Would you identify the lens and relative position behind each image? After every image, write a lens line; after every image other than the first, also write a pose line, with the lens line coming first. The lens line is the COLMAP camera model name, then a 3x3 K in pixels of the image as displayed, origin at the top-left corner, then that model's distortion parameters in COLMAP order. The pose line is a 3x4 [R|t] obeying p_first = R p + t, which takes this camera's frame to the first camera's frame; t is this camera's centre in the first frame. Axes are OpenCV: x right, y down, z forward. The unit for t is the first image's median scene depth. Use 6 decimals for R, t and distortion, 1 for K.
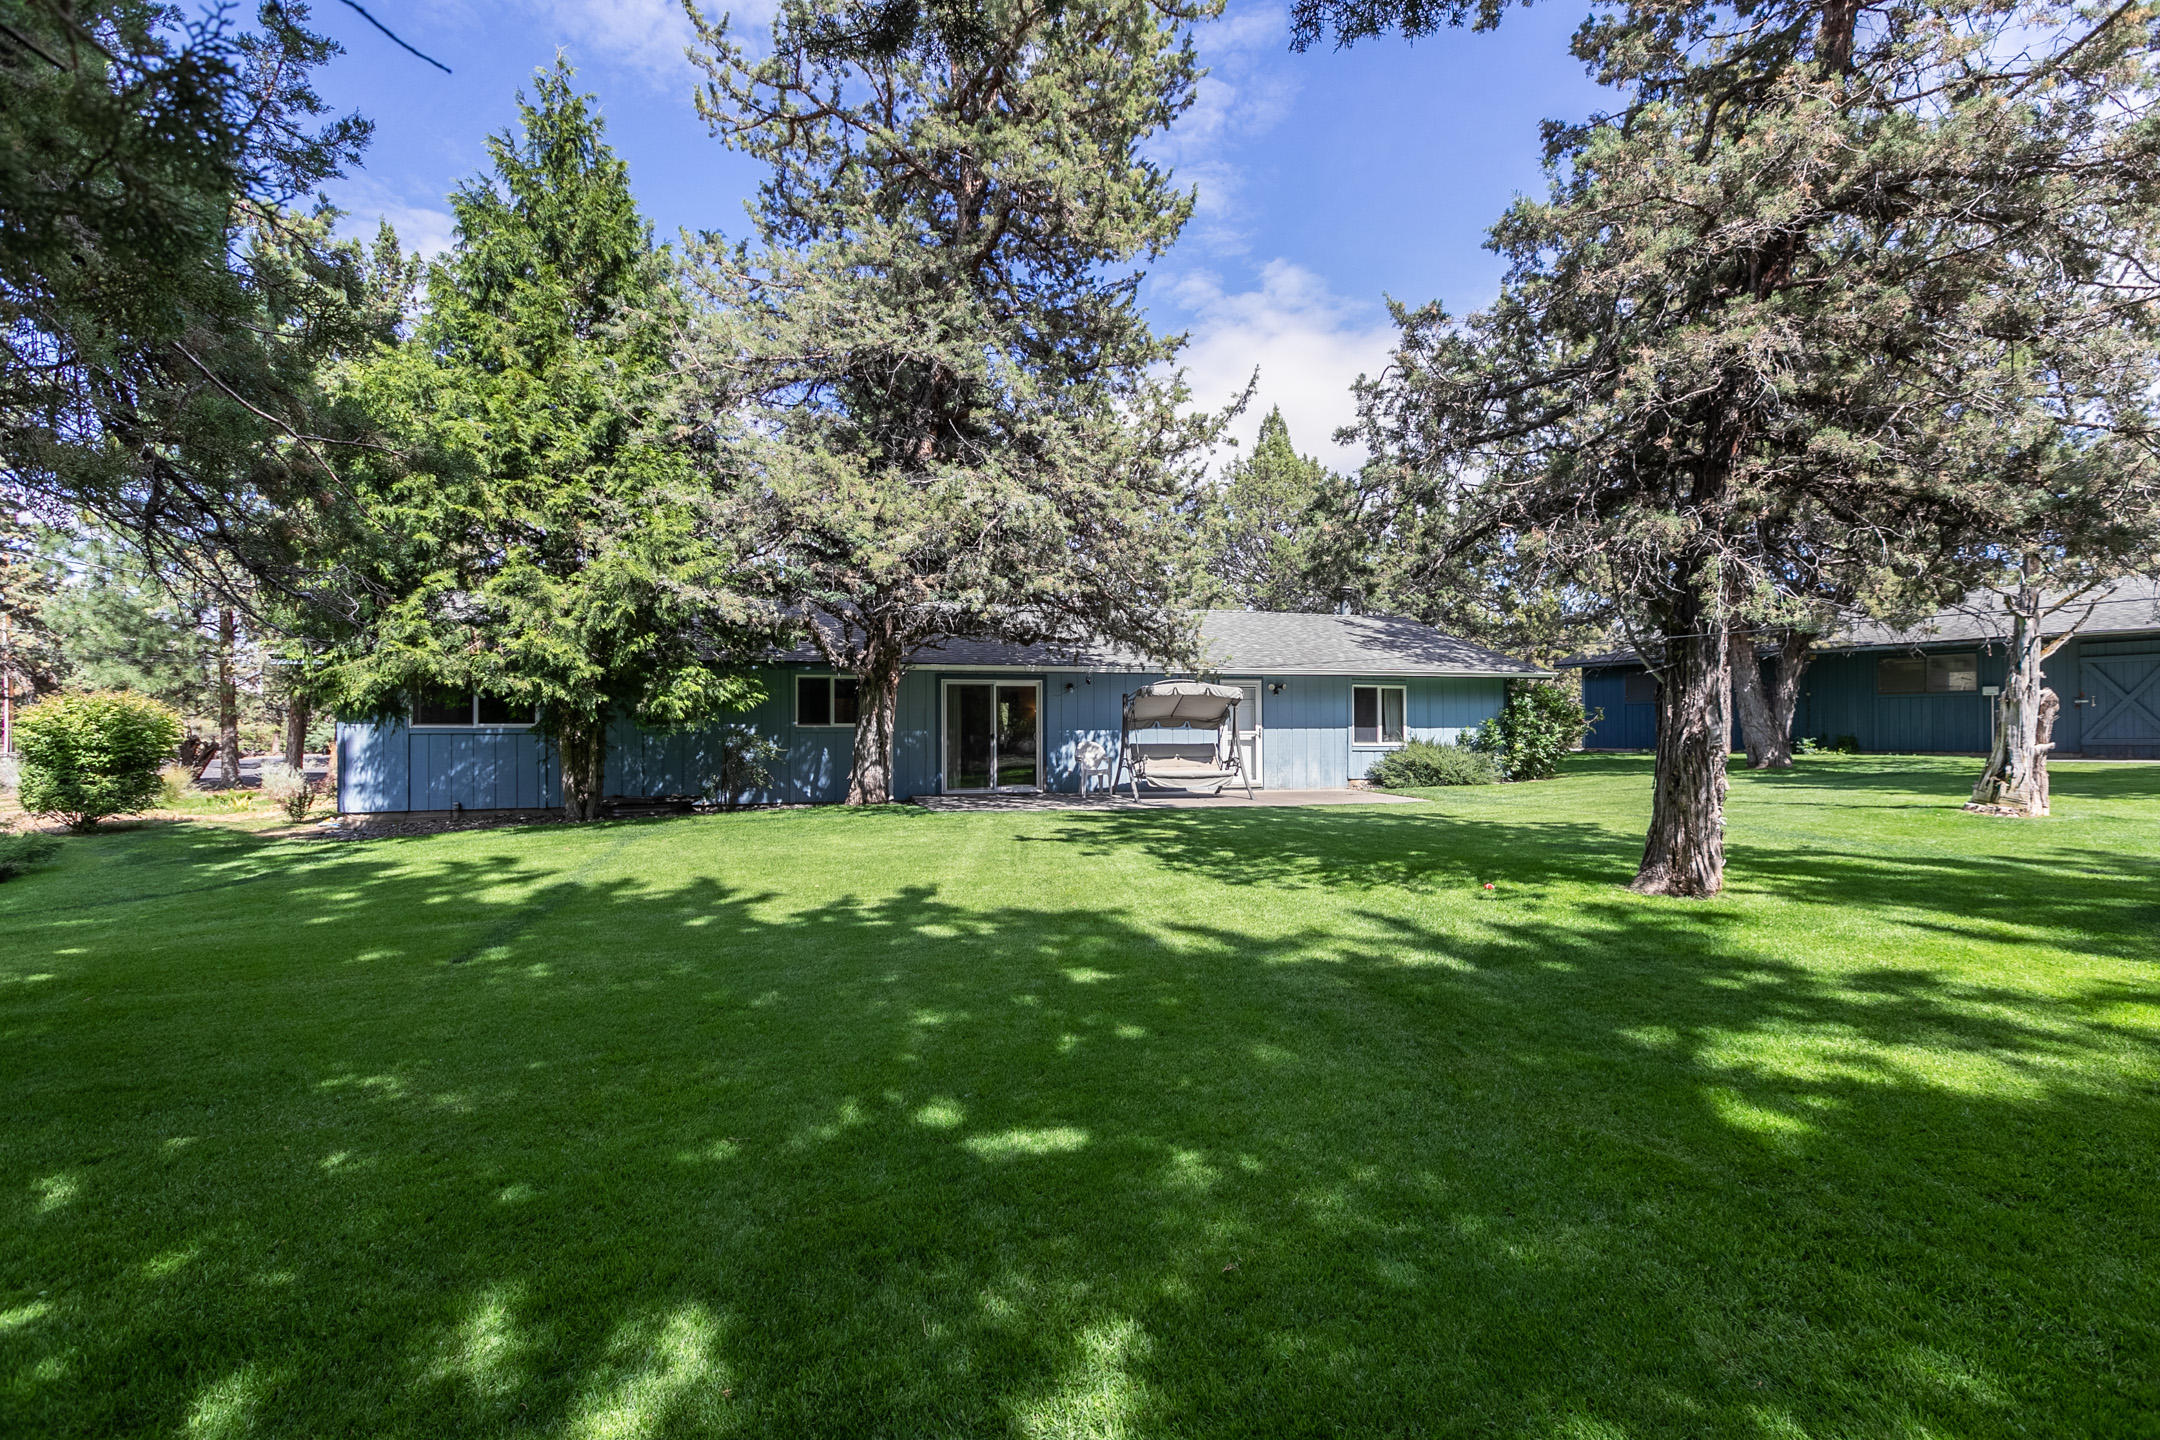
lens RADIAL K [[989.9, 0, 1083.5], [0, 989.9, 708.9], [0, 0, 1]] dist [0.001981, -0.001381]
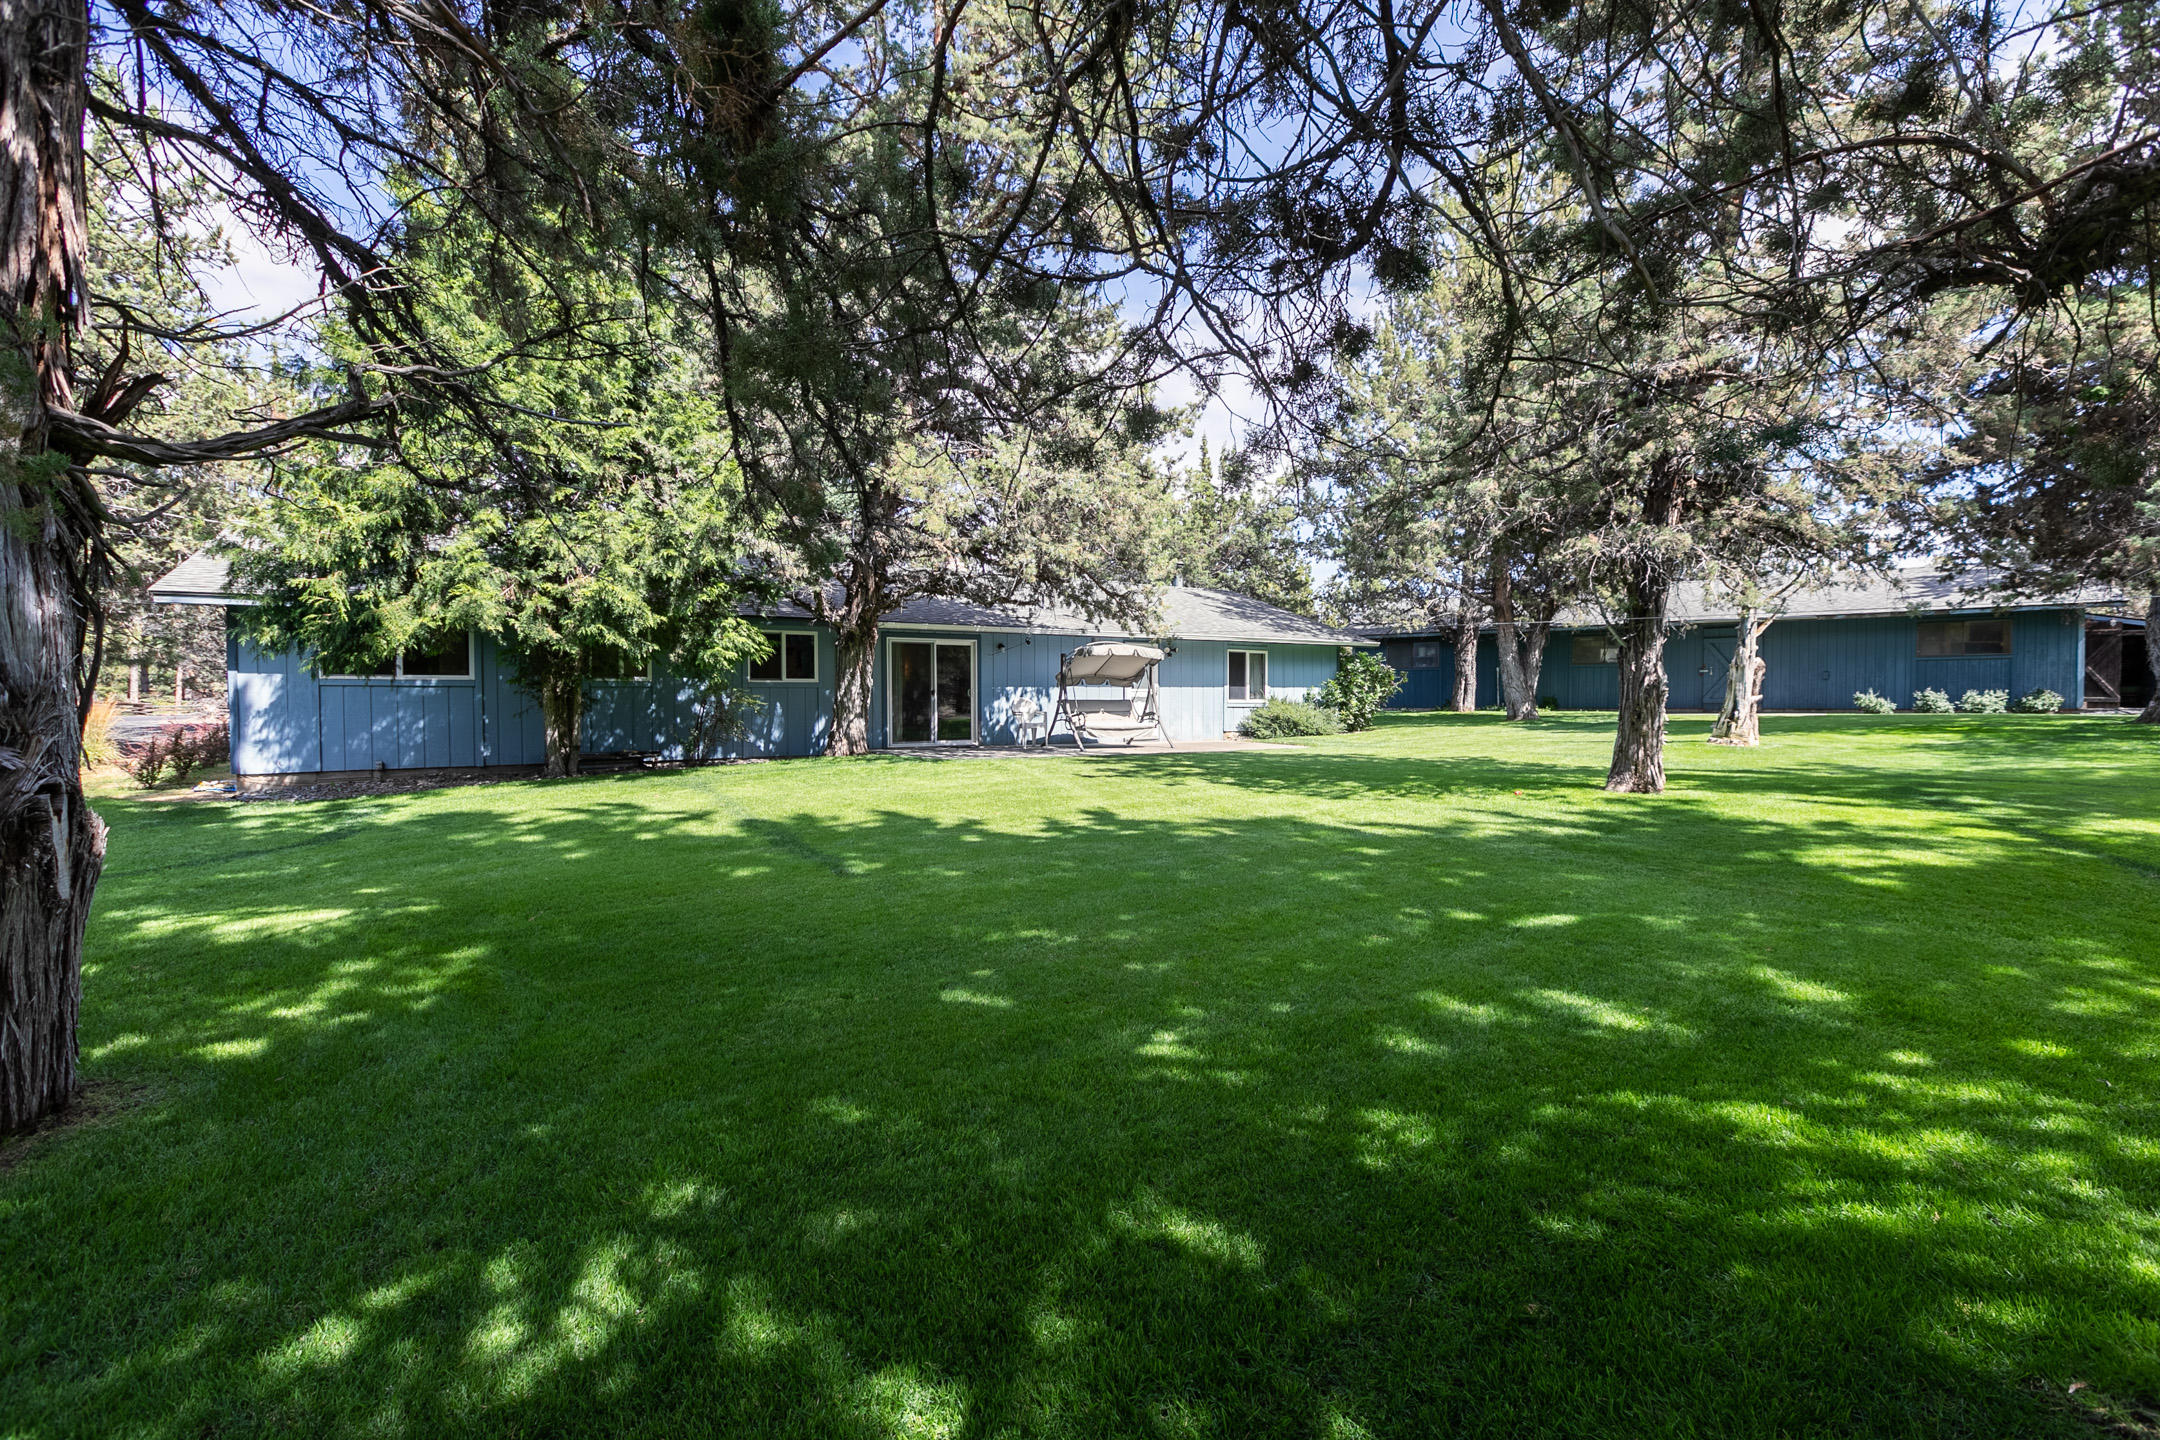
lens RADIAL K [[989.9, 0, 1085.6], [0, 989.9, 724.0], [0, 0, 1]] dist [0.001981, -0.001381]
pose [[0.955663, -0.005485, 0.294412, -0.259006], [-0.008661, 0.998870, 0.046721, 0.011468], [-0.294335, -0.047199, 0.954536, -0.059914]]
